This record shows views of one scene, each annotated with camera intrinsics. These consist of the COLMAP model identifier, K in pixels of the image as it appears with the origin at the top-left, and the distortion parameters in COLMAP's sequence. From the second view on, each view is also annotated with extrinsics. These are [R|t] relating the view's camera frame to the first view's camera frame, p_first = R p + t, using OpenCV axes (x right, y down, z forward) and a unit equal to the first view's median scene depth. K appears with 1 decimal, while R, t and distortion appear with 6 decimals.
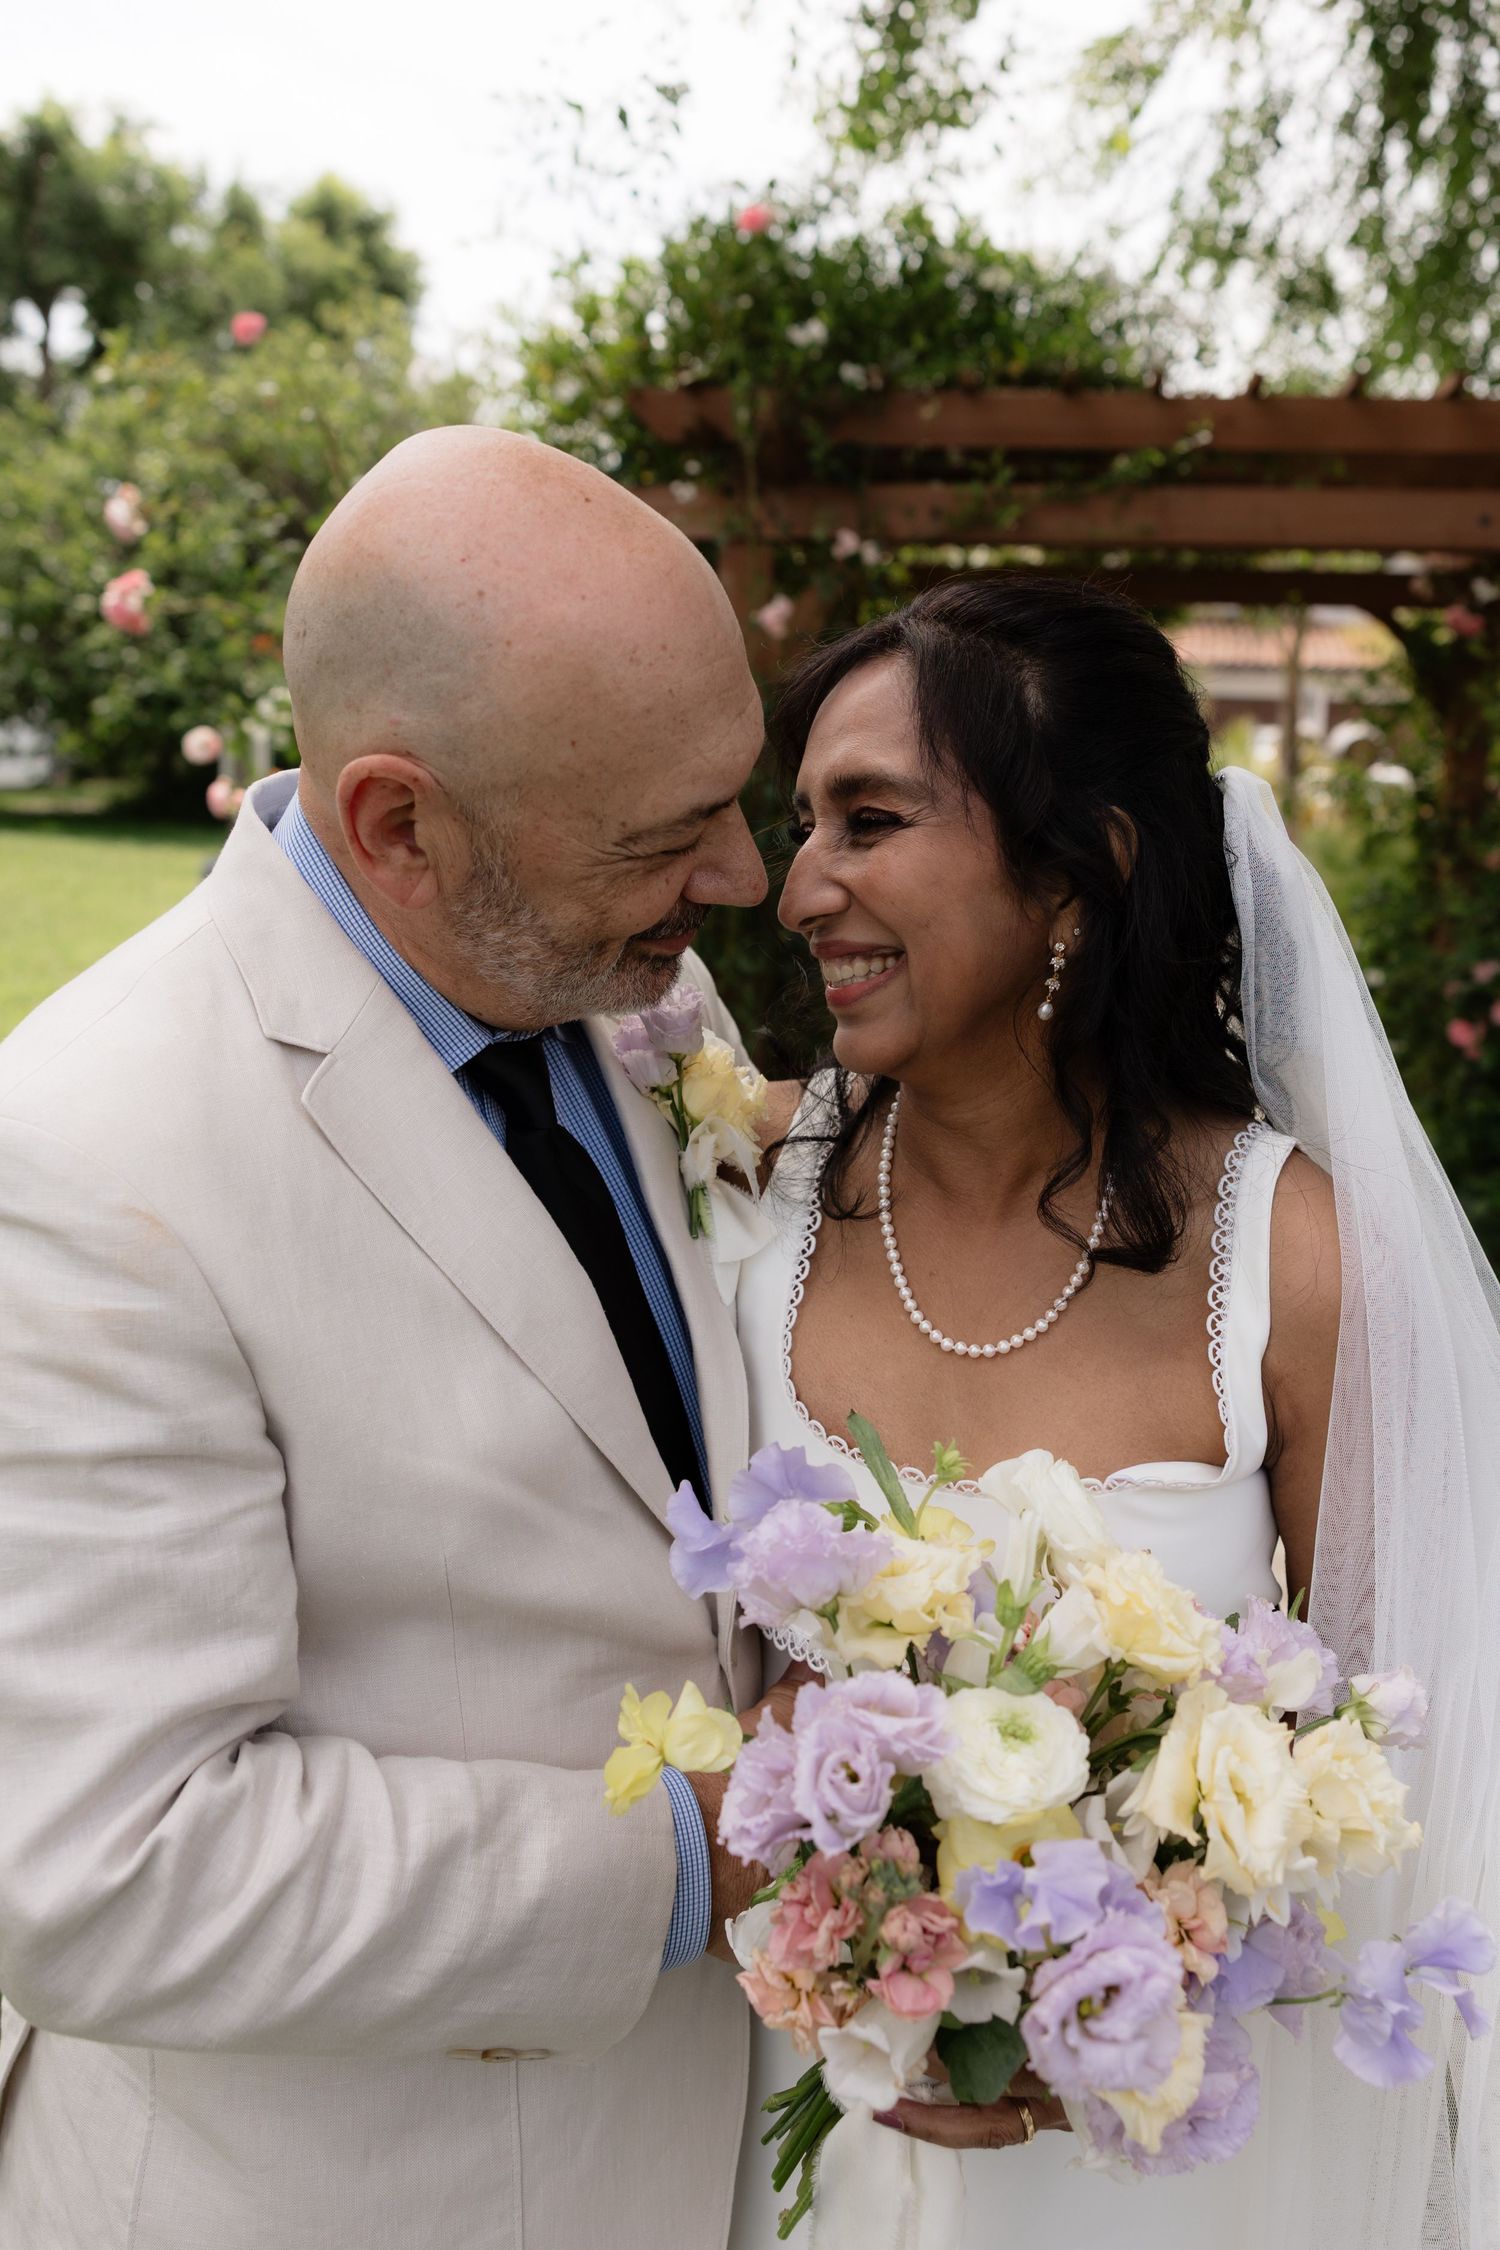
lens RADIAL K [[2872.6, 0, 749.5], [0, 2872.6, 1165.7], [0, 0, 1]] dist [-0.020006, -0.022387]
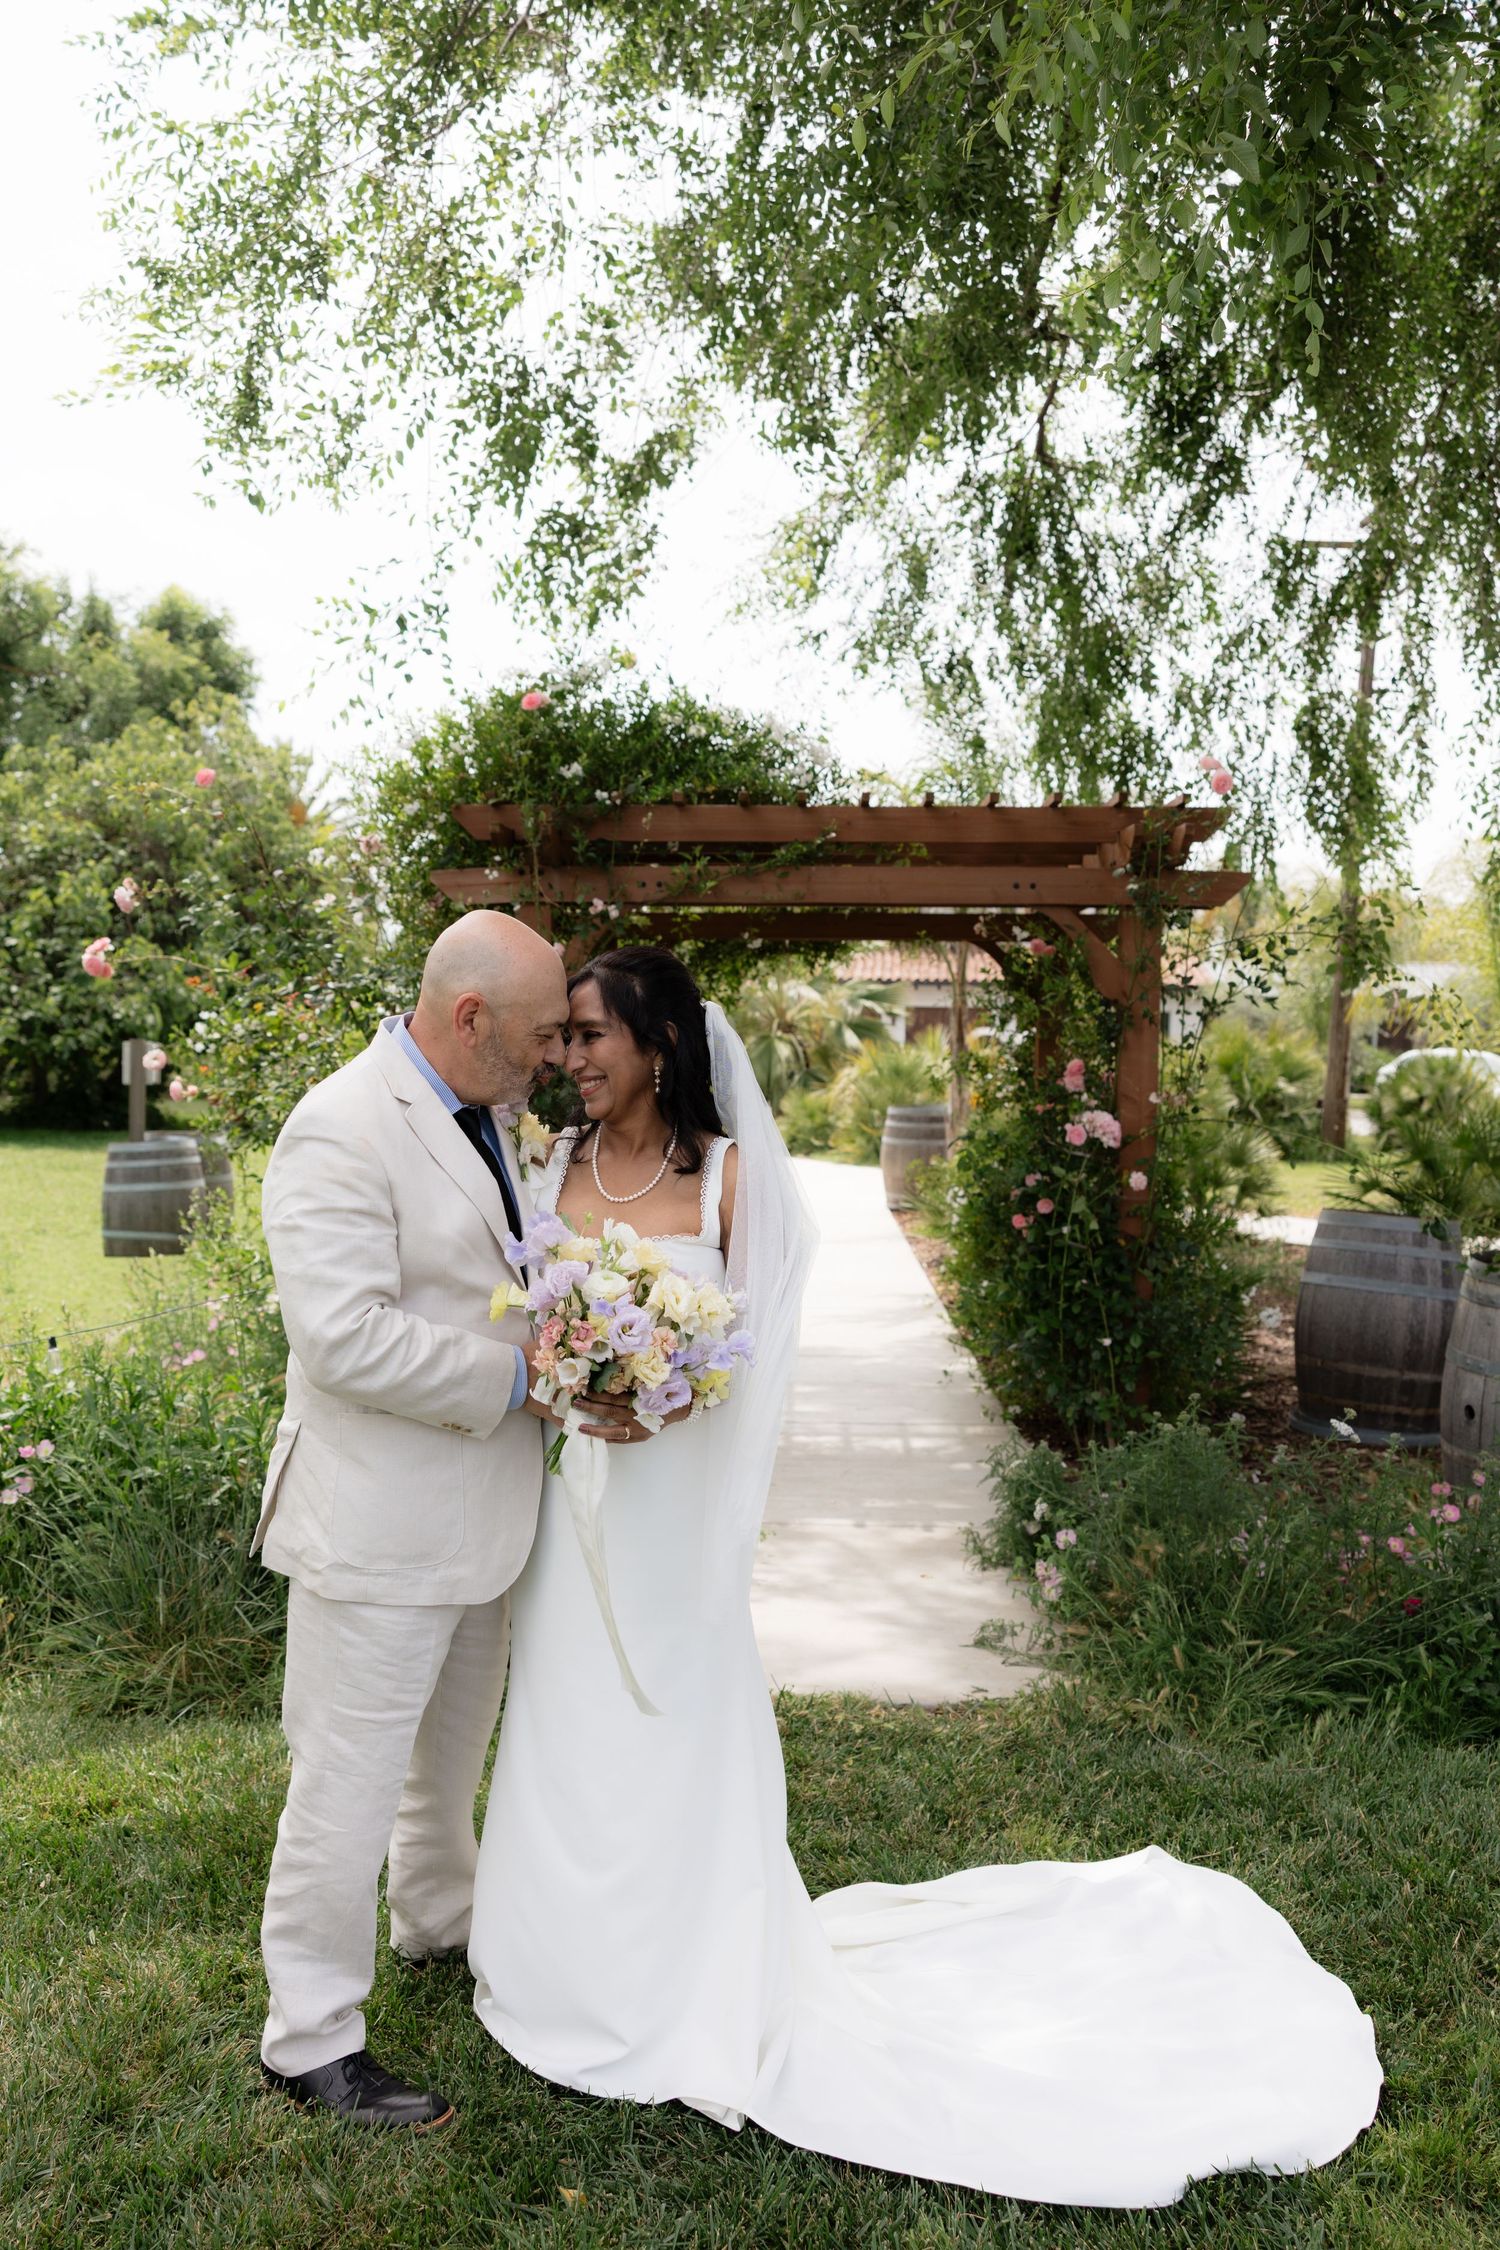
lens RADIAL K [[2879.7, 0, 750.0], [0, 2879.7, 1125.0], [0, 0, 1]] dist [0.207990, 0.003597]
pose [[0.997130, -0.019939, 0.073033, -0.000822], [0.029009, 0.991692, -0.125321, 0.086953], [-0.069928, 0.127080, 0.989424, -0.477461]]
